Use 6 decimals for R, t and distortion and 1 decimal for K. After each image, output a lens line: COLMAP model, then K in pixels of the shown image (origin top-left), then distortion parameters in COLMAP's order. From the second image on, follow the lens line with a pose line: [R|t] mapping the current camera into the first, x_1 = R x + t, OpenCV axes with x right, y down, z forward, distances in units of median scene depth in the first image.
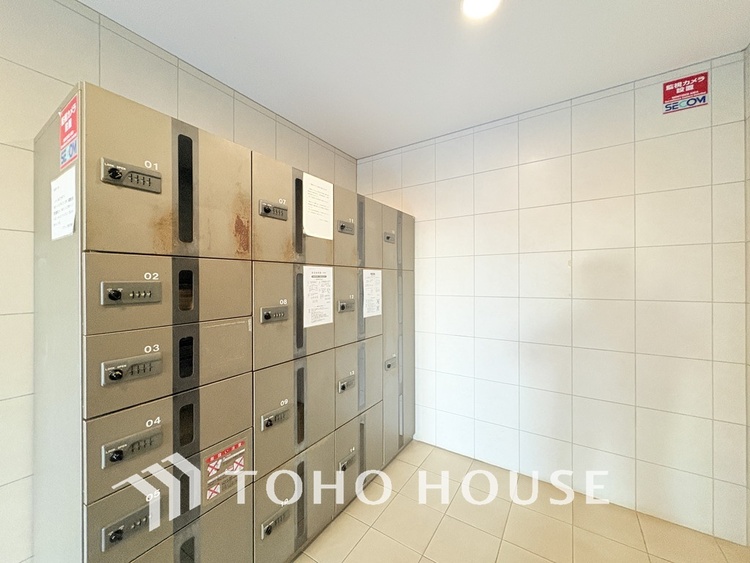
lens RADIAL K [[297.8, 0, 375.3], [0, 297.8, 283.7], [0, 0, 1]] dist [-0.002979, -0.000106]
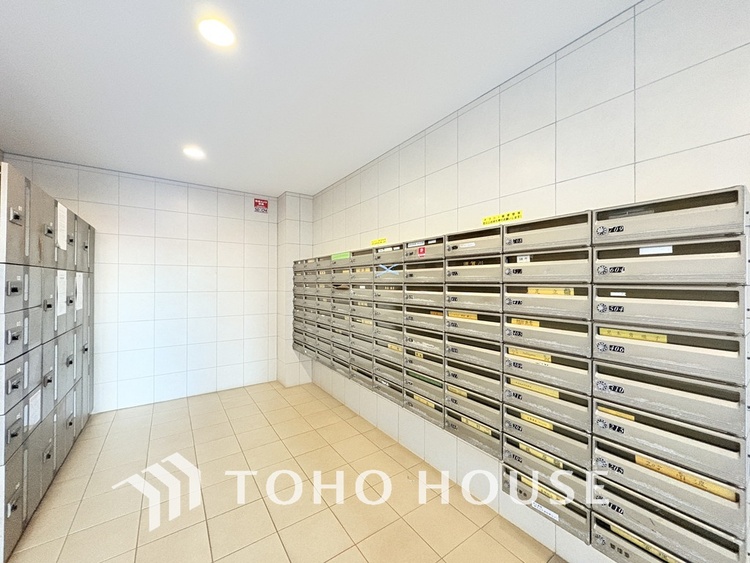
lens RADIAL K [[297.8, 0, 375.2], [0, 297.8, 282.0], [0, 0, 1]] dist [-0.002979, -0.000106]
pose [[0.371521, 0.002051, 0.928422, -0.855927], [0.003891, 0.999985, -0.003766, 0.006024], [-0.928416, 0.005012, 0.371508, -0.759634]]
